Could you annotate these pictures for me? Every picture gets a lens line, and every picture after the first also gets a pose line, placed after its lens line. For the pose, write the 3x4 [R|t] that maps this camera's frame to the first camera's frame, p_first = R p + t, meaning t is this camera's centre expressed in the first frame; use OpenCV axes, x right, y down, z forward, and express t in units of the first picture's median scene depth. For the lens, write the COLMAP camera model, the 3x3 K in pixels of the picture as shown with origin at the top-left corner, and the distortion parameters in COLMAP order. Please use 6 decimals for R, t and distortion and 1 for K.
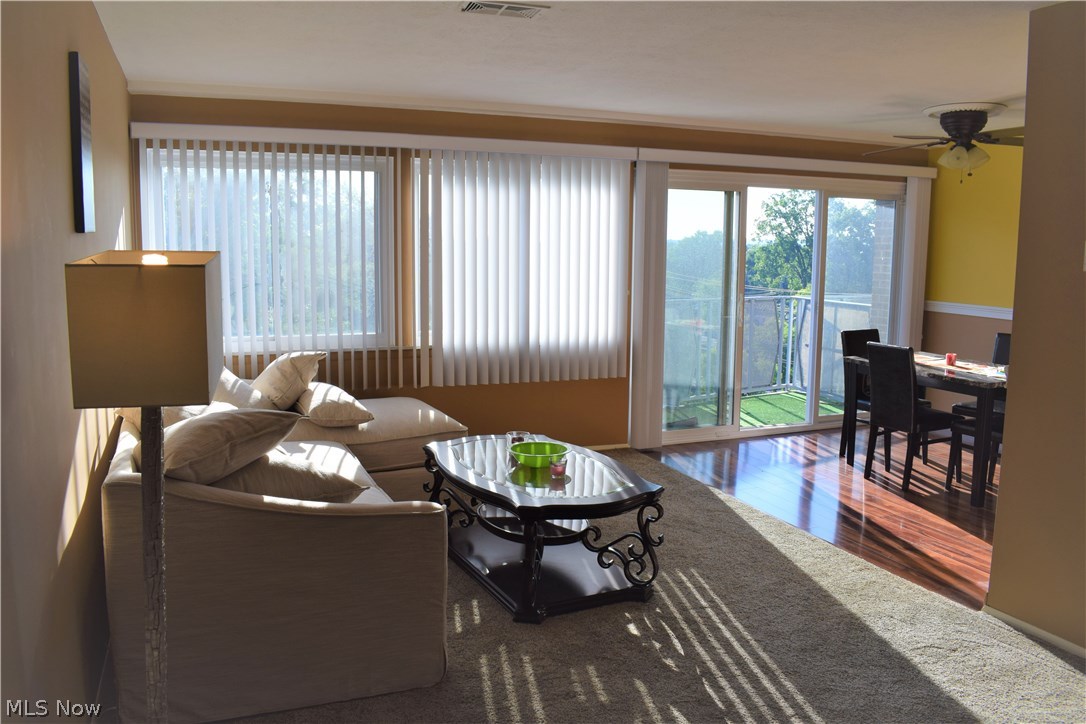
lens RADIAL K [[937.2, 0, 543.0], [0, 937.2, 362.0], [0, 0, 1]] dist [-0.006154, -0.003660]
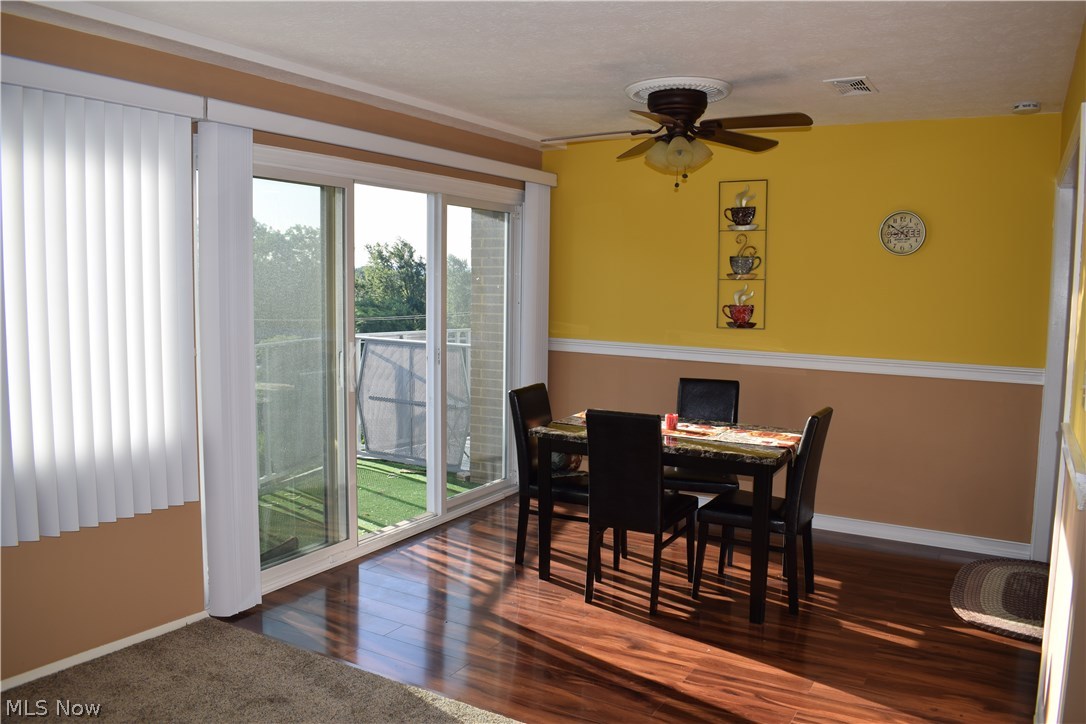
lens RADIAL K [[864.1, 0, 543.0], [0, 864.1, 362.0], [0, 0, 1]] dist [-0.100052, 0.002141]
pose [[0.786655, -0.066376, 0.613815, -0.059647], [0.076449, 0.997025, 0.009840, -0.060800], [-0.612642, 0.039184, 0.789389, 0.484960]]
